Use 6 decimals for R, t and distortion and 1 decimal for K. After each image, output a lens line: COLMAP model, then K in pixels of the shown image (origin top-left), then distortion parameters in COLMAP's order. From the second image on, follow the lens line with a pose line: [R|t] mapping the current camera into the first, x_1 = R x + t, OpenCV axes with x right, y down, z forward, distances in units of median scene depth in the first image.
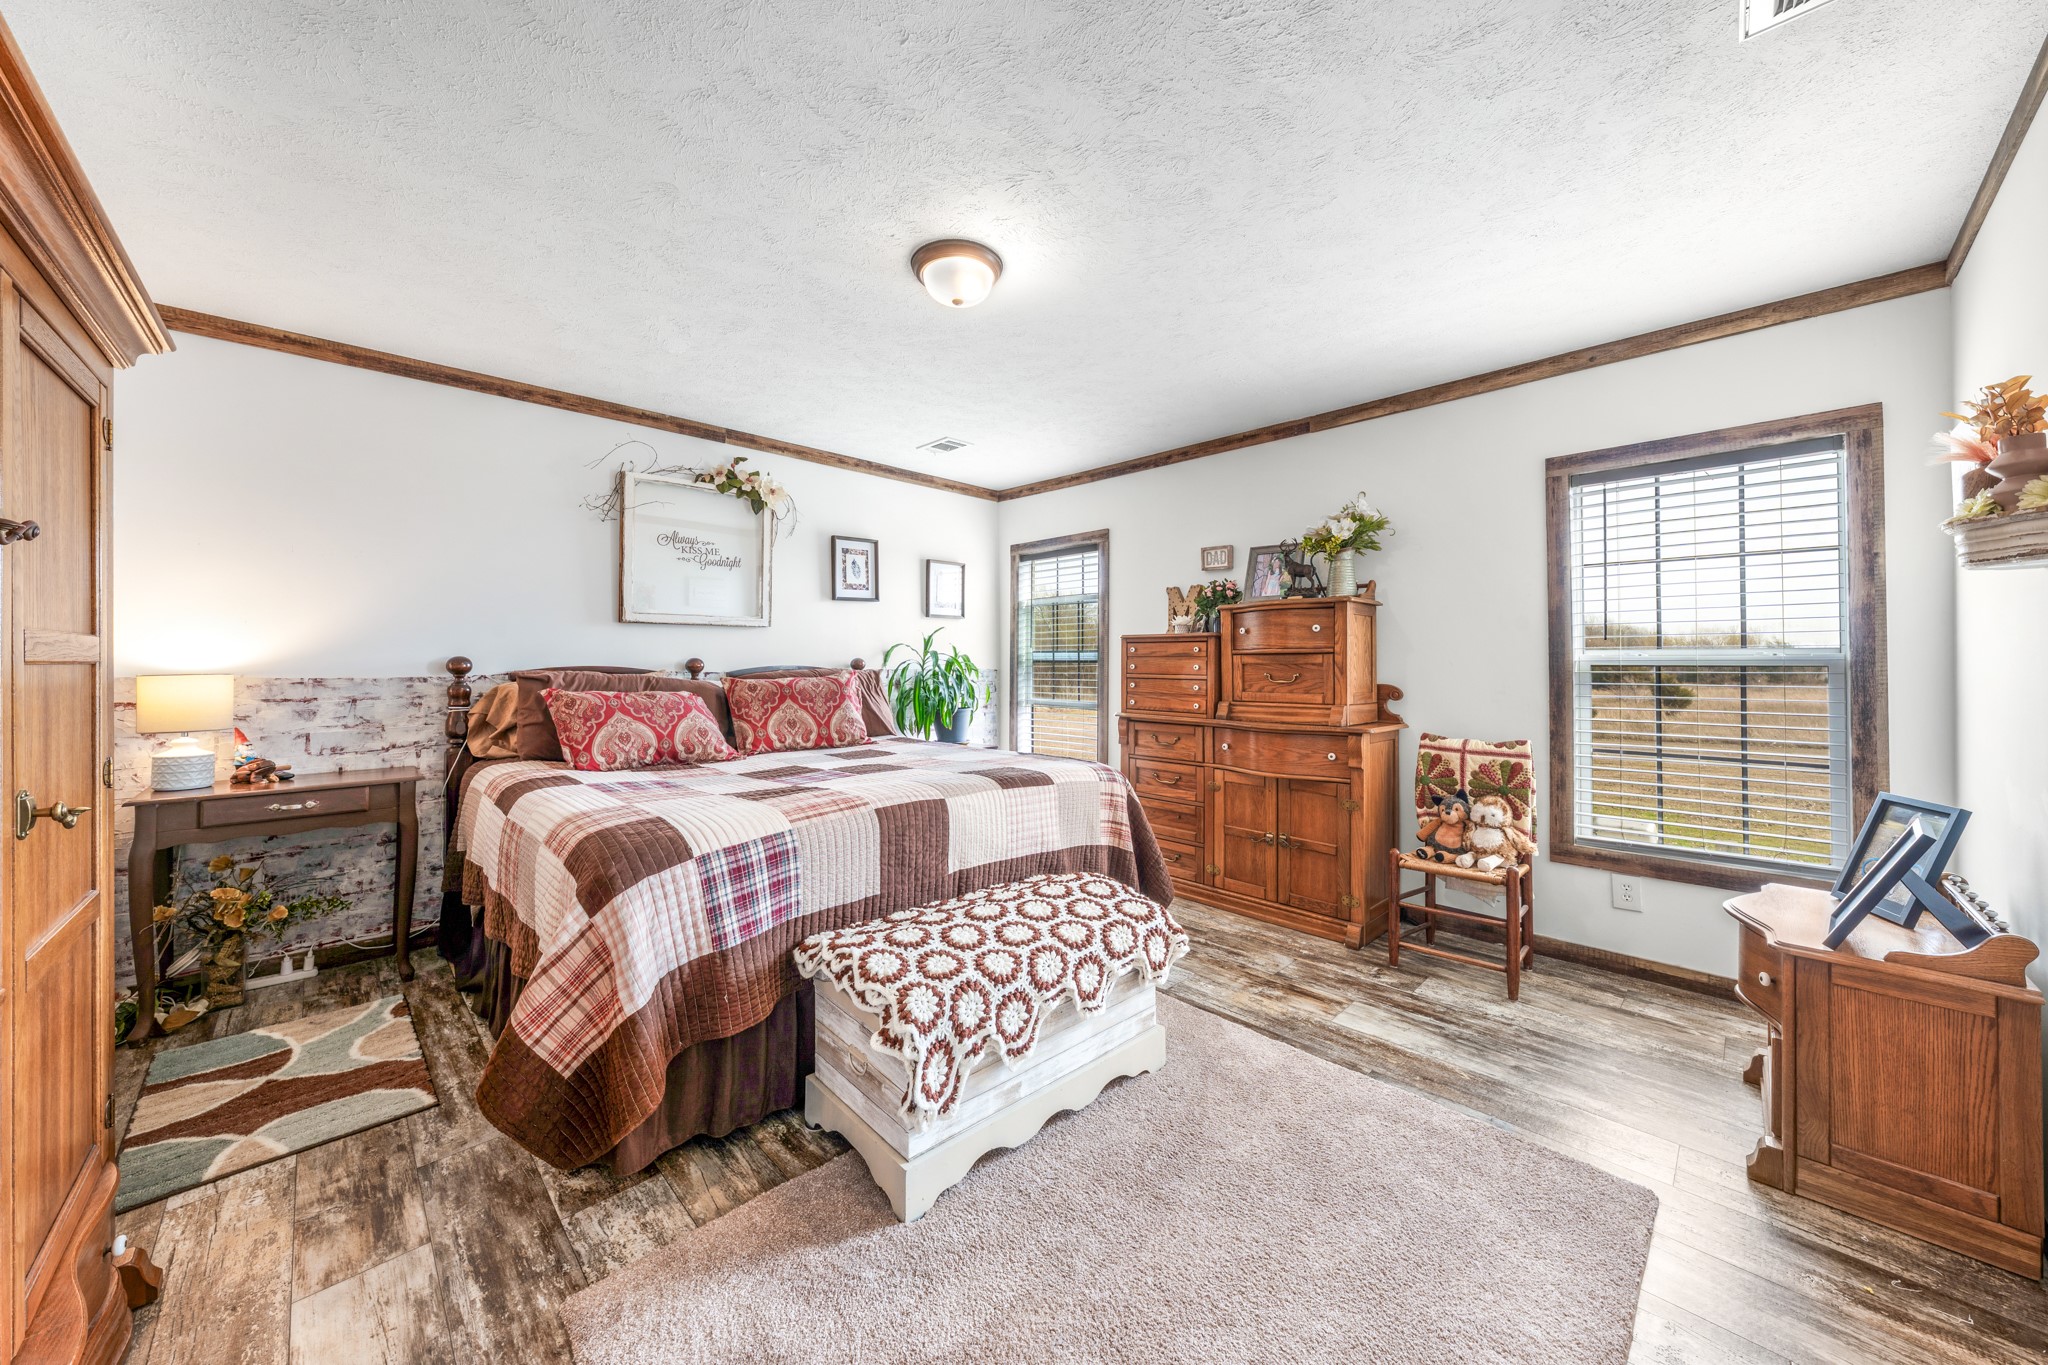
lens RADIAL K [[723.5, 0, 1019.0], [0, 723.5, 644.8], [0, 0, 1]] dist [0.001258, 0.000040]
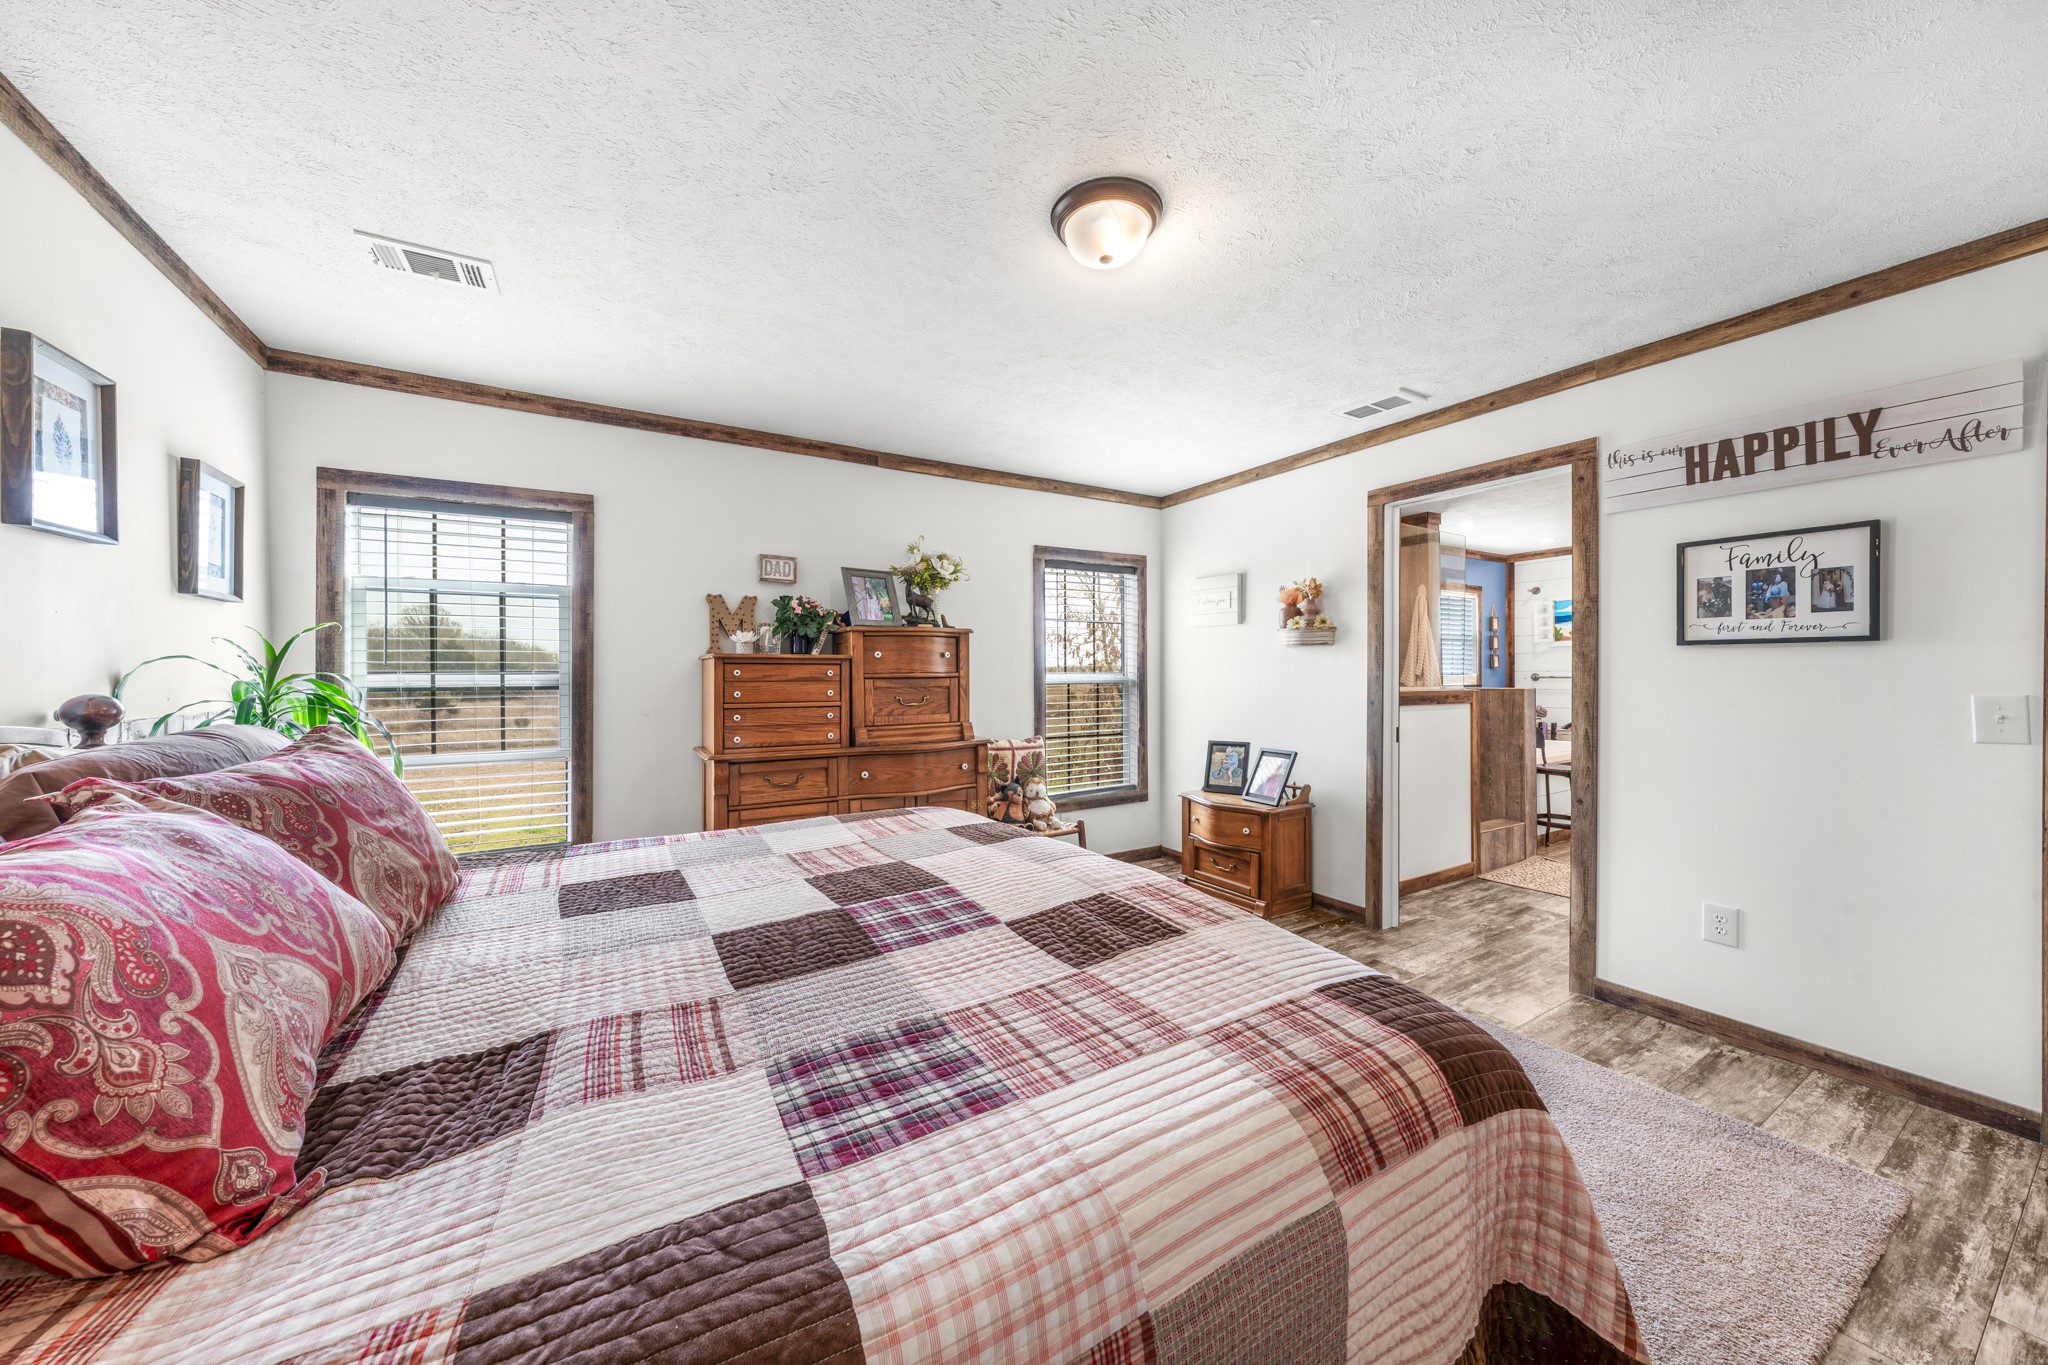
lens RADIAL K [[707.1, 0, 1024.0], [0, 707.1, 682.5], [0, 0, 1]] dist [0.000175, 0.000010]
pose [[0.214364, -0.006732, 0.976731, -0.583865], [-0.007131, 0.999939, 0.008457, 0.009844], [-0.976728, -0.008778, 0.214303, 0.603965]]
